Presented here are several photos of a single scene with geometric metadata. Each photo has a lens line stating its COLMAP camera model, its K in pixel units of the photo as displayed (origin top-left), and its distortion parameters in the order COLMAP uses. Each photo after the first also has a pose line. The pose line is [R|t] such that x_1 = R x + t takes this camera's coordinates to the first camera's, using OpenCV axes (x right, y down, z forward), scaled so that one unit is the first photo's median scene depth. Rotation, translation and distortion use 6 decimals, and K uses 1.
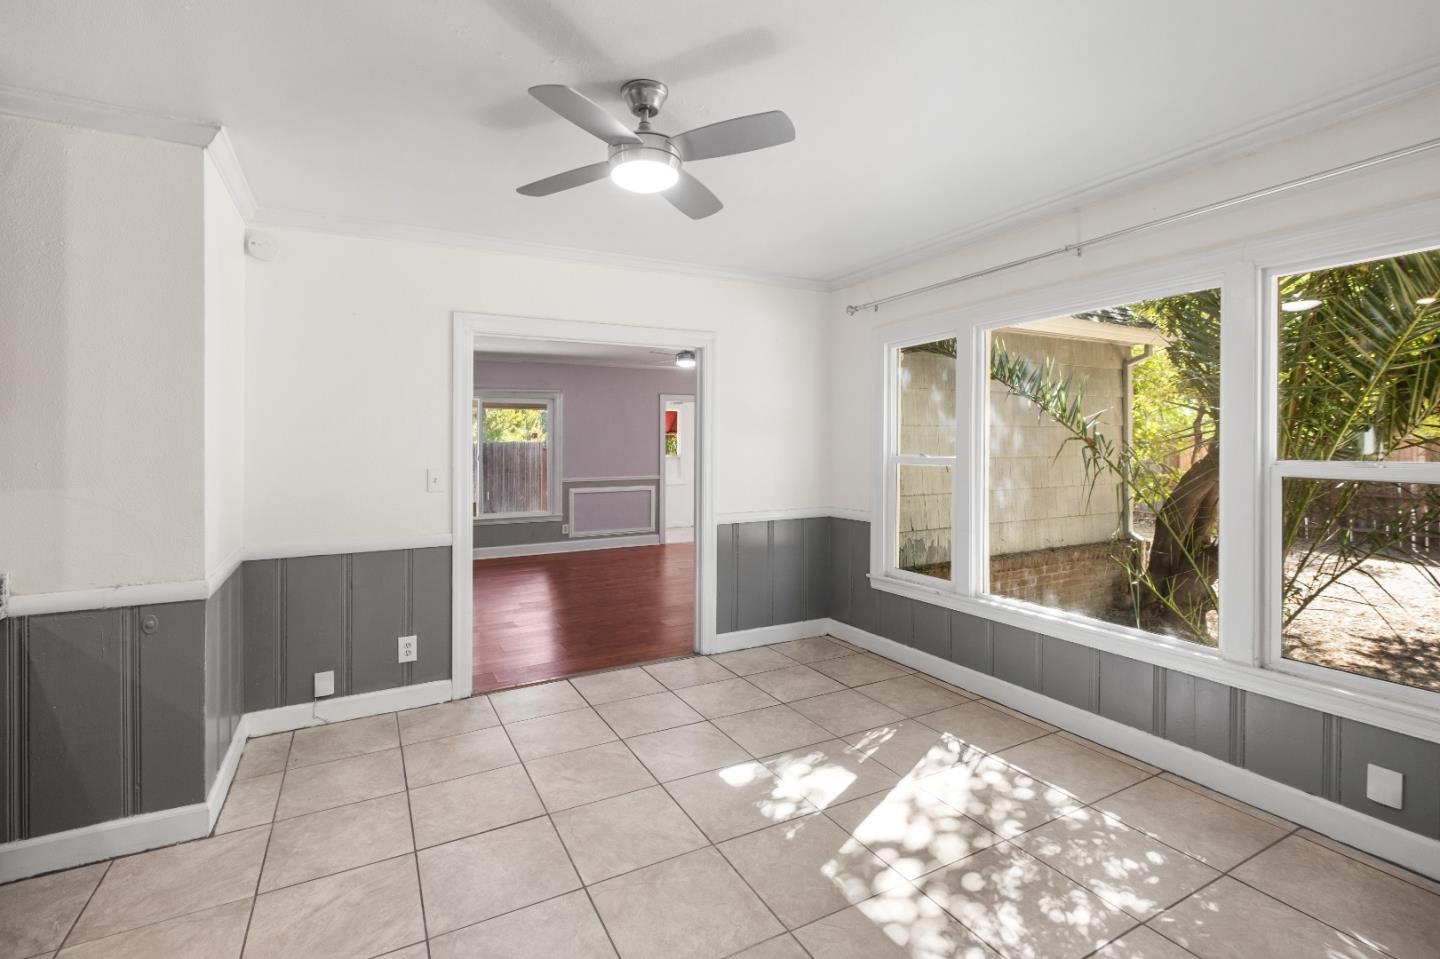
lens RADIAL K [[649.8, 0, 718.1], [0, 649.8, 458.3], [0, 0, 1]] dist [-0.001967, -0.000305]
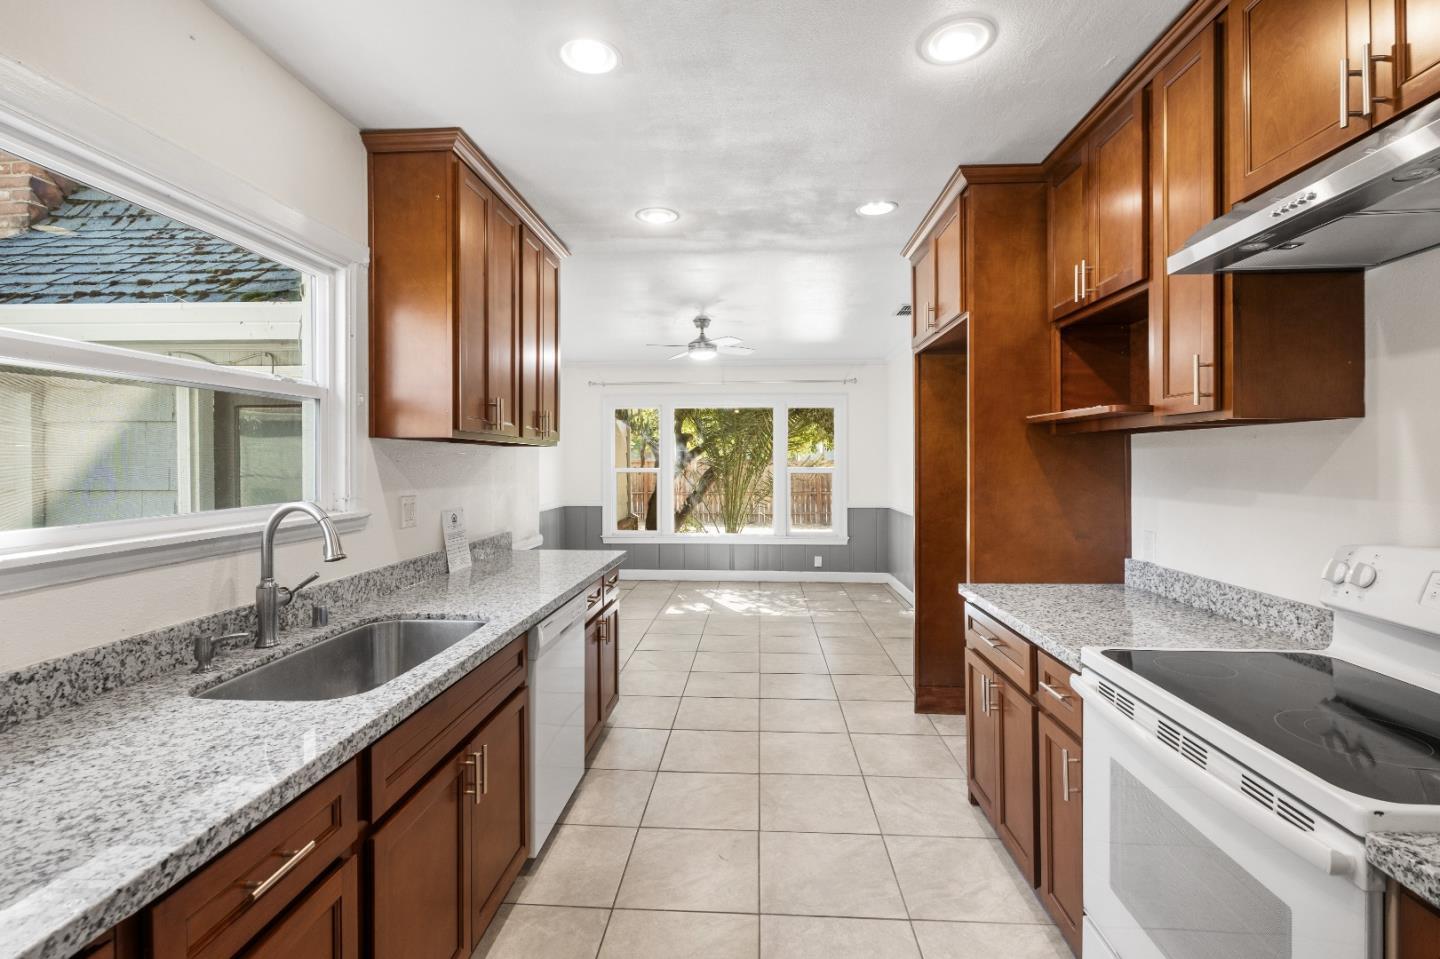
lens RADIAL K [[649.8, 0, 718.1], [0, 649.8, 458.3], [0, 0, 1]] dist [-0.001967, -0.000305]
pose [[0.526306, 0.012254, 0.850207, -1.554693], [0.013943, 0.999637, -0.023039, 0.022546], [-0.850181, 0.023980, 0.525944, -0.266647]]
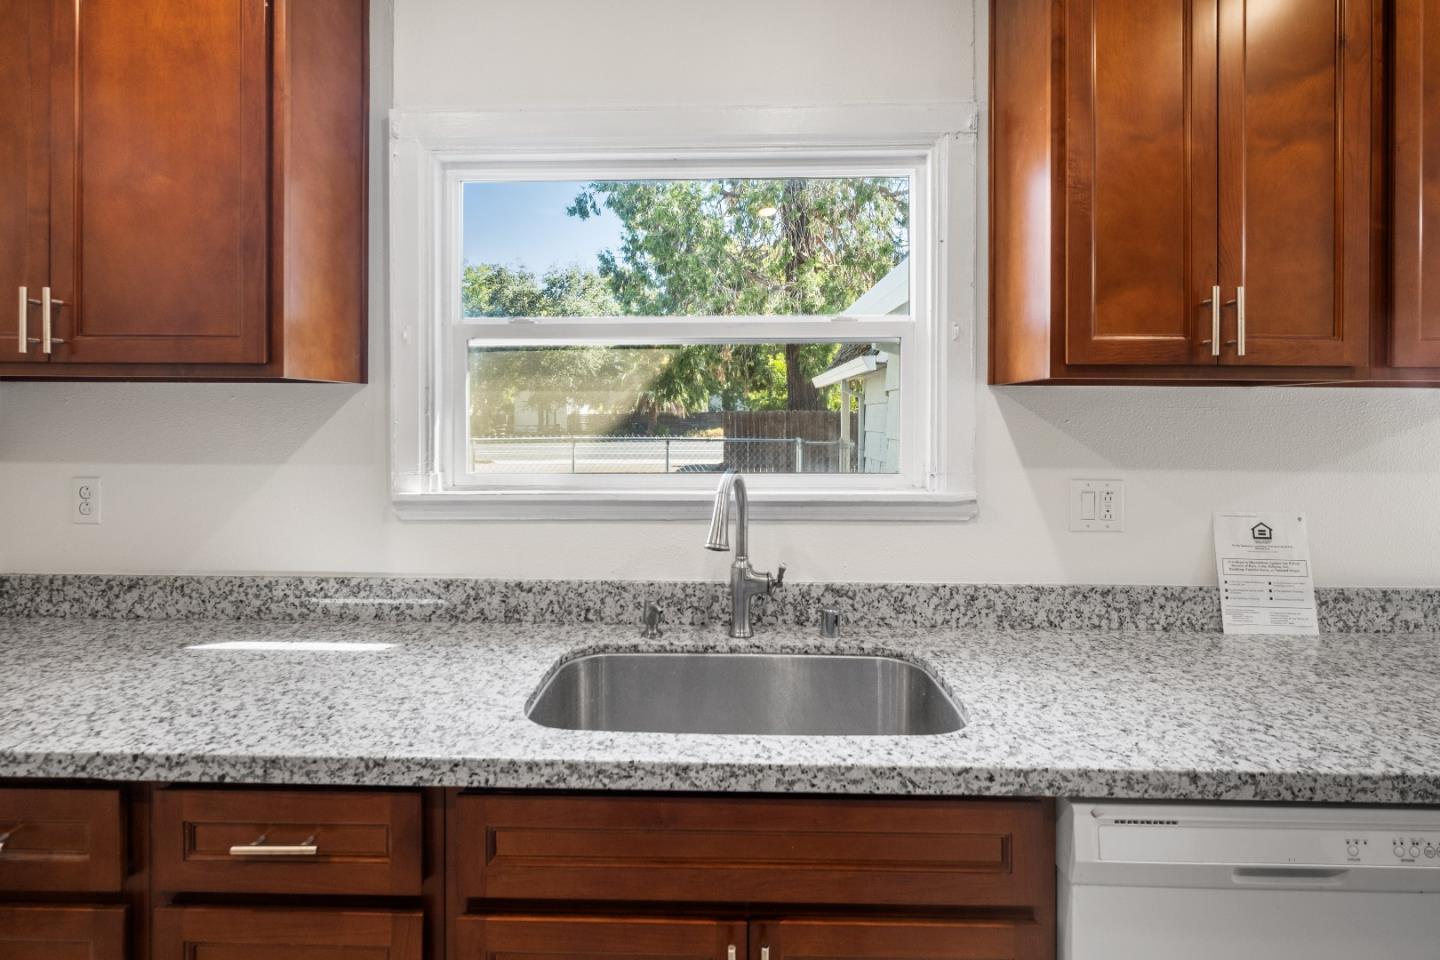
lens RADIAL K [[672.7, 0, 711.5], [0, 672.7, 422.0], [0, 0, 1]] dist [0.000957, -0.000371]
pose [[0.870341, 0.015004, -0.492221, -1.058216], [-0.021717, 0.999733, -0.007927, 0.012443], [0.491971, 0.017589, 0.870434, -0.086784]]
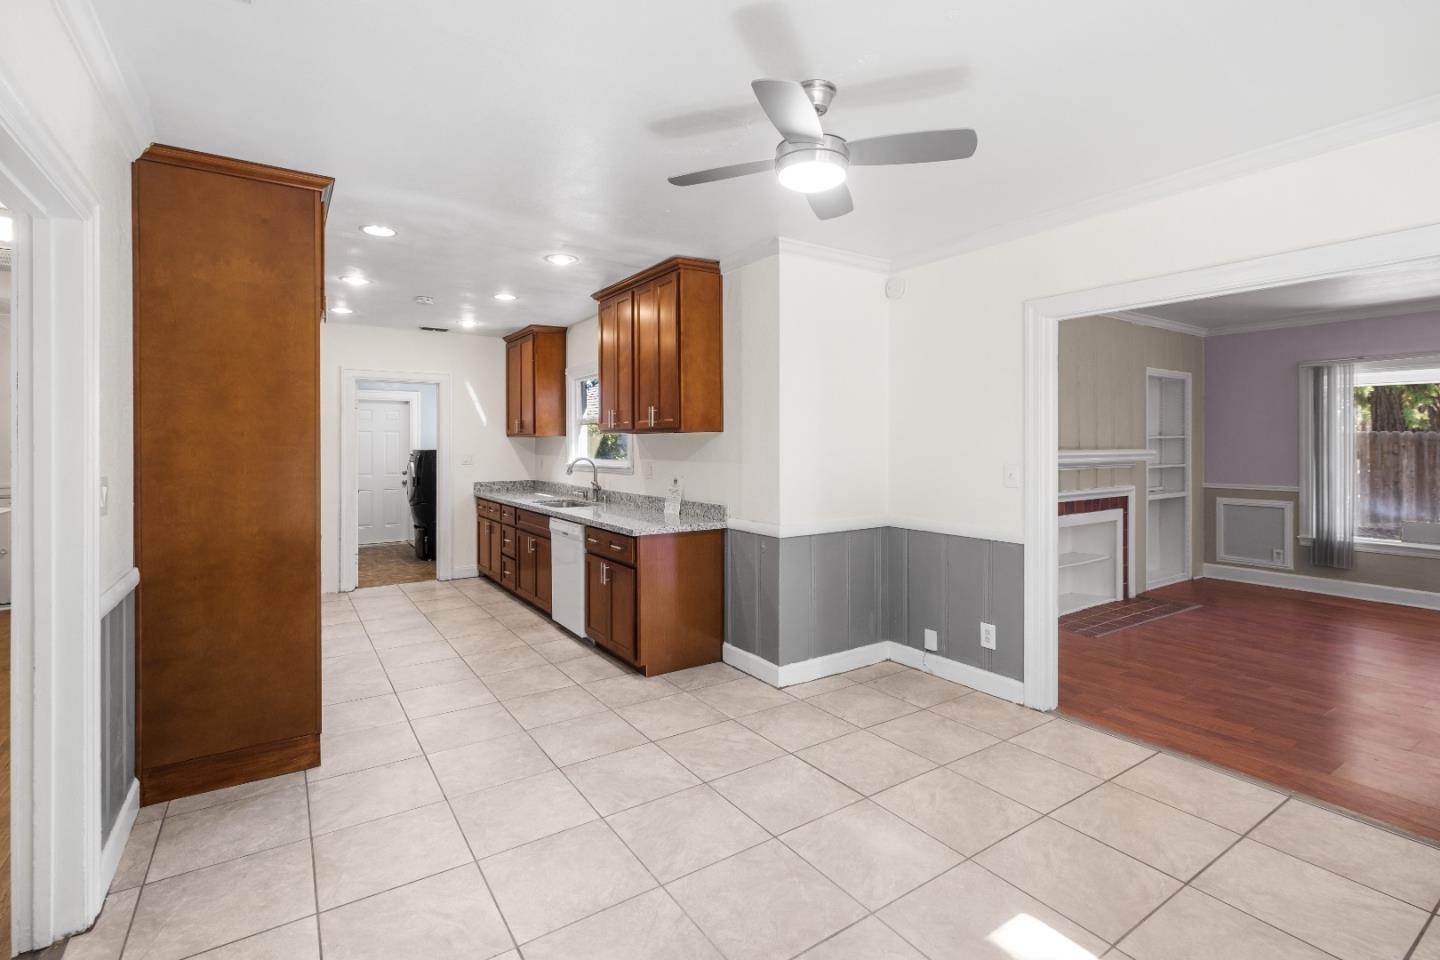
lens RADIAL K [[672.7, 0, 714.7], [0, 672.7, 440.8], [0, 0, 1]] dist [-0.000604, -0.000171]
pose [[0.090435, 0.005134, -0.995889, 0.623715], [-0.016657, 0.999855, 0.003642, -0.016989], [0.995763, 0.016259, 0.090508, 0.519683]]
